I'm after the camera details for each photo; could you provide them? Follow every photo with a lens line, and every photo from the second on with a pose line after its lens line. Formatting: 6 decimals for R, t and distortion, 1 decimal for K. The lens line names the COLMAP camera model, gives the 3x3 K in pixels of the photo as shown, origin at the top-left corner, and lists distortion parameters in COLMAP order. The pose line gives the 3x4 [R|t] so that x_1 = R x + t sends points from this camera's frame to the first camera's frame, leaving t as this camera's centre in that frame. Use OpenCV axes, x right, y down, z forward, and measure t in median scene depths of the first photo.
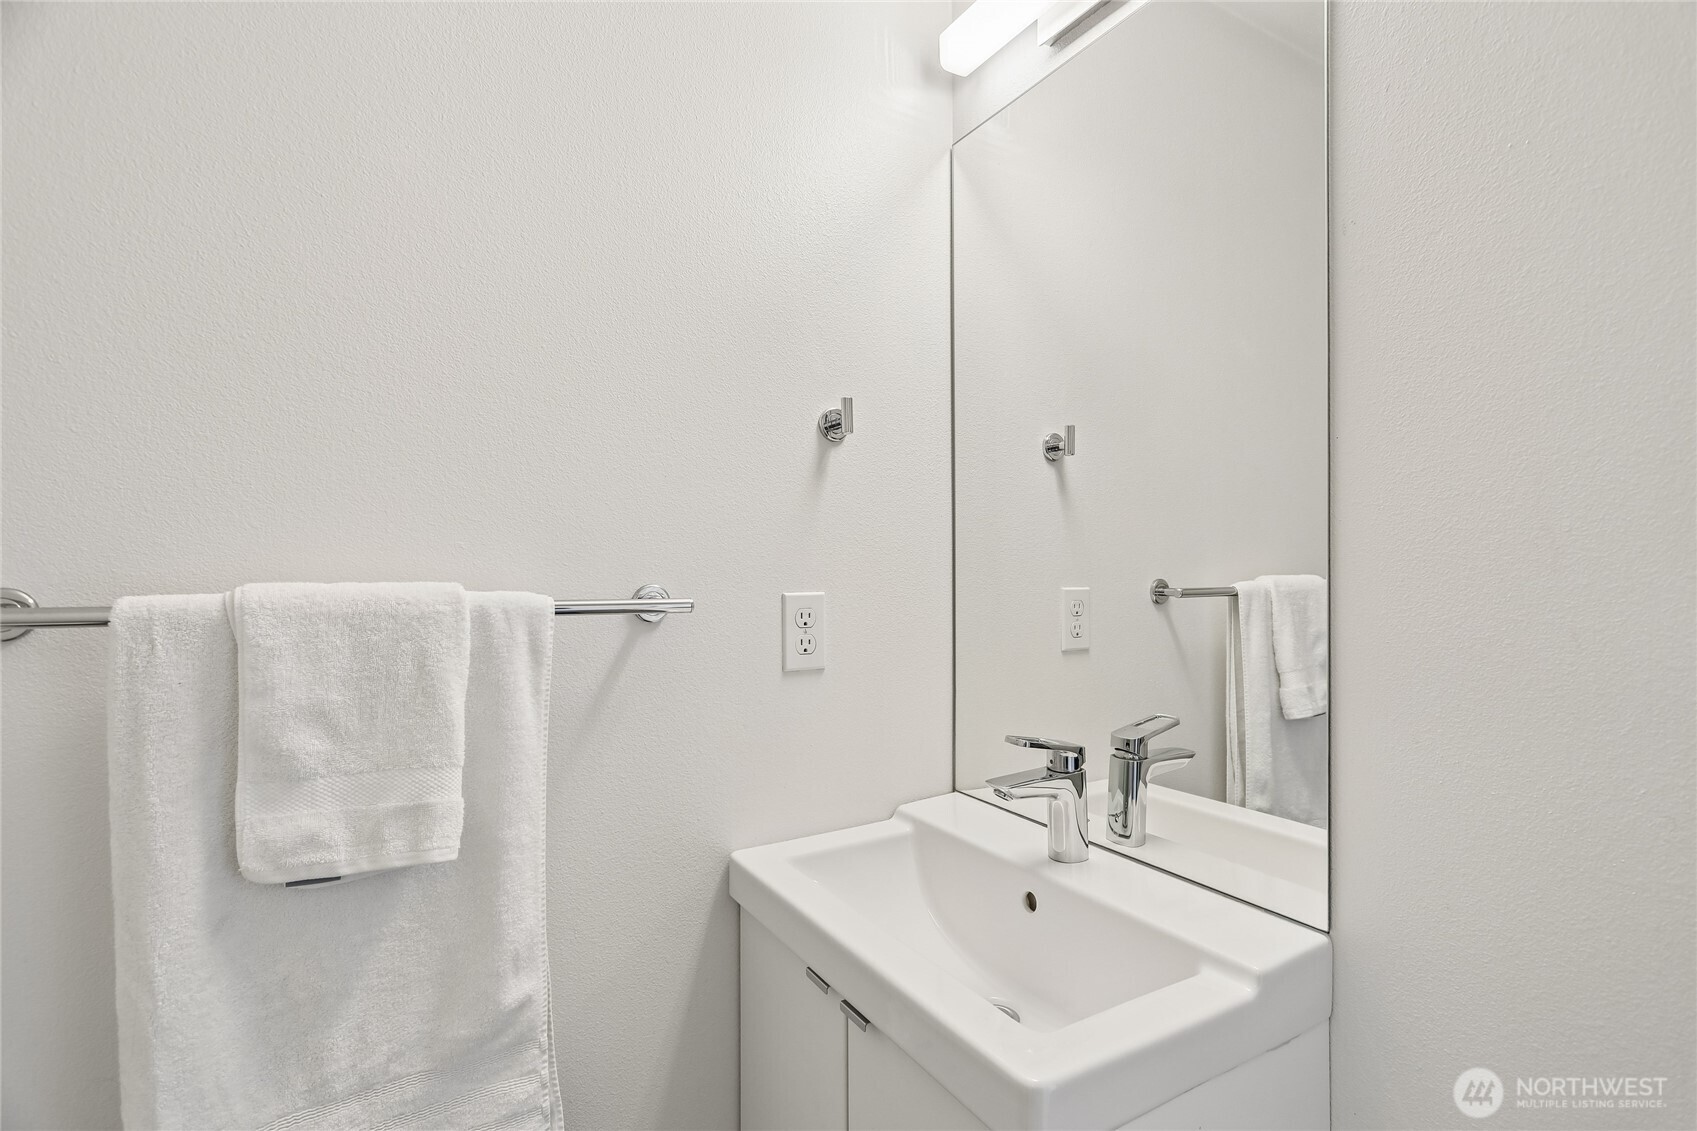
lens RADIAL K [[810.5, 0, 849.8], [0, 810.5, 566.4], [0, 0, 1]] dist [0.002438, 0.000323]
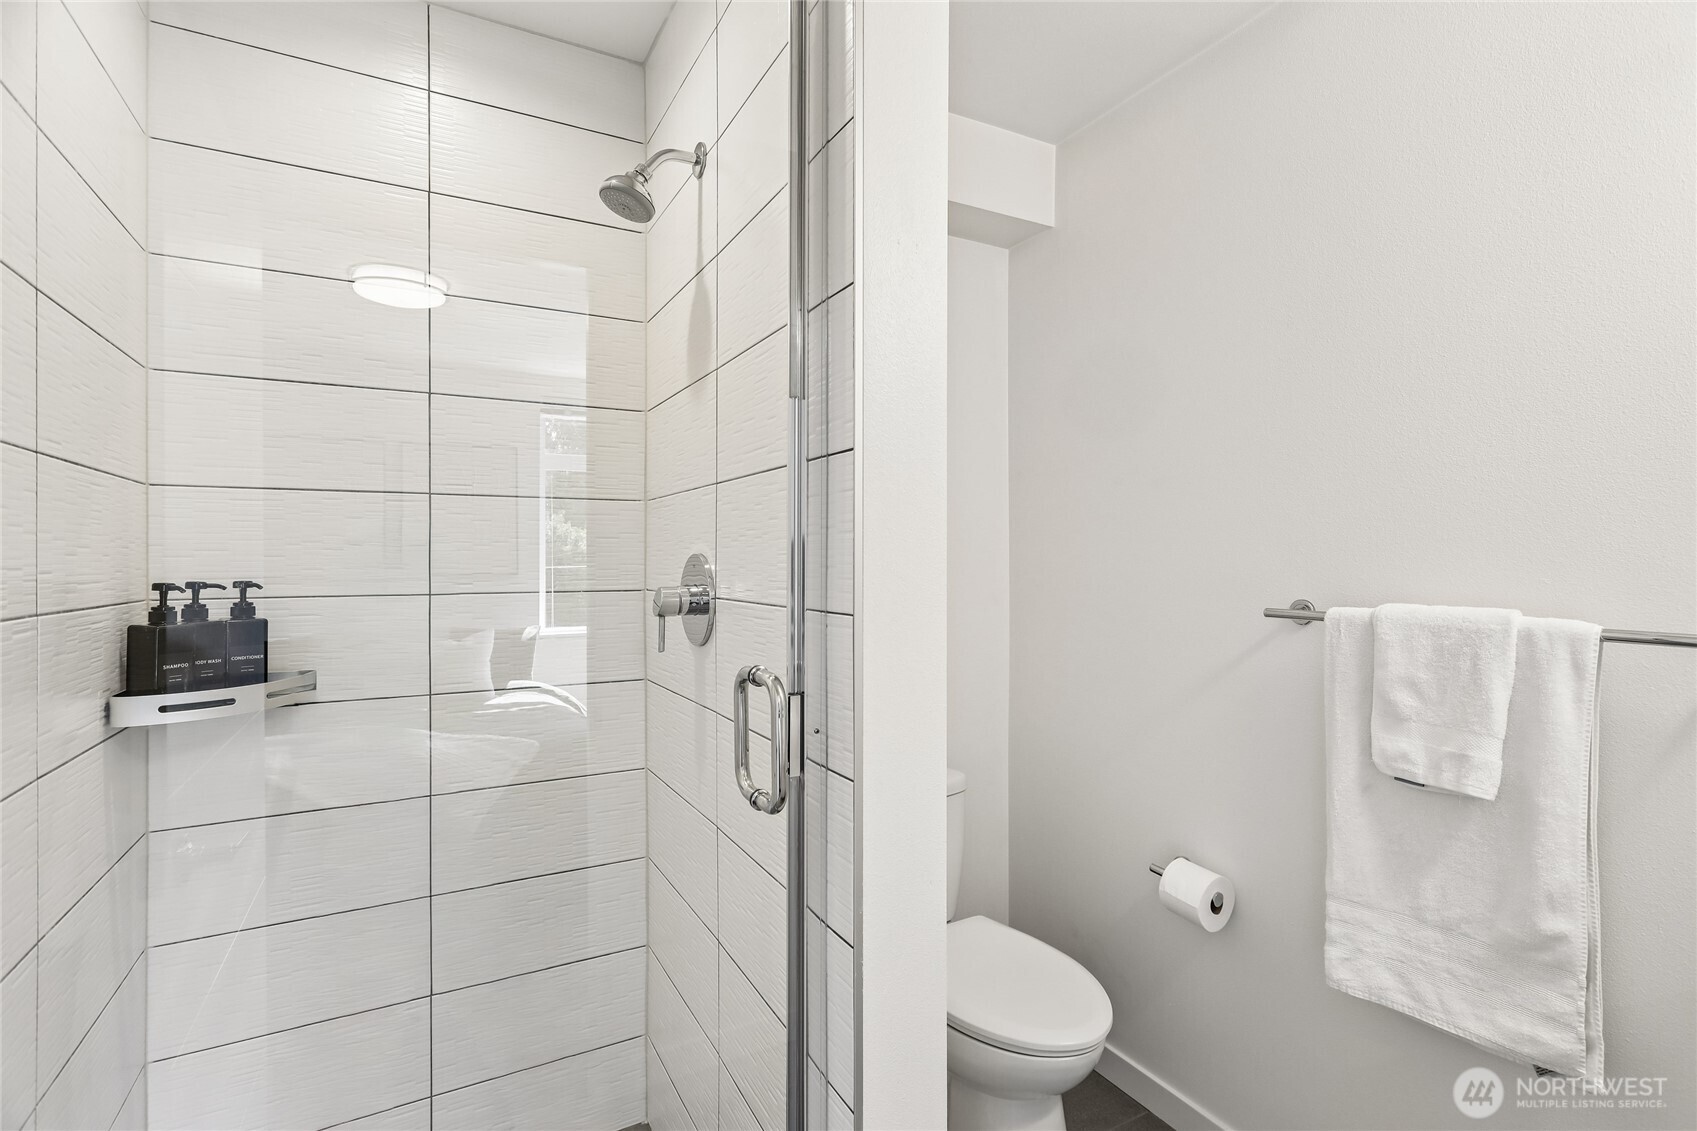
lens RADIAL K [[810.5, 0, 849.3], [0, 810.5, 562.9], [0, 0, 1]] dist [0.002438, 0.000323]
pose [[-0.045958, 0.000351, -0.998943, 1.032743], [-0.000459, 1.000000, 0.000373, -0.065193], [0.998943, 0.000476, -0.045958, -0.081190]]
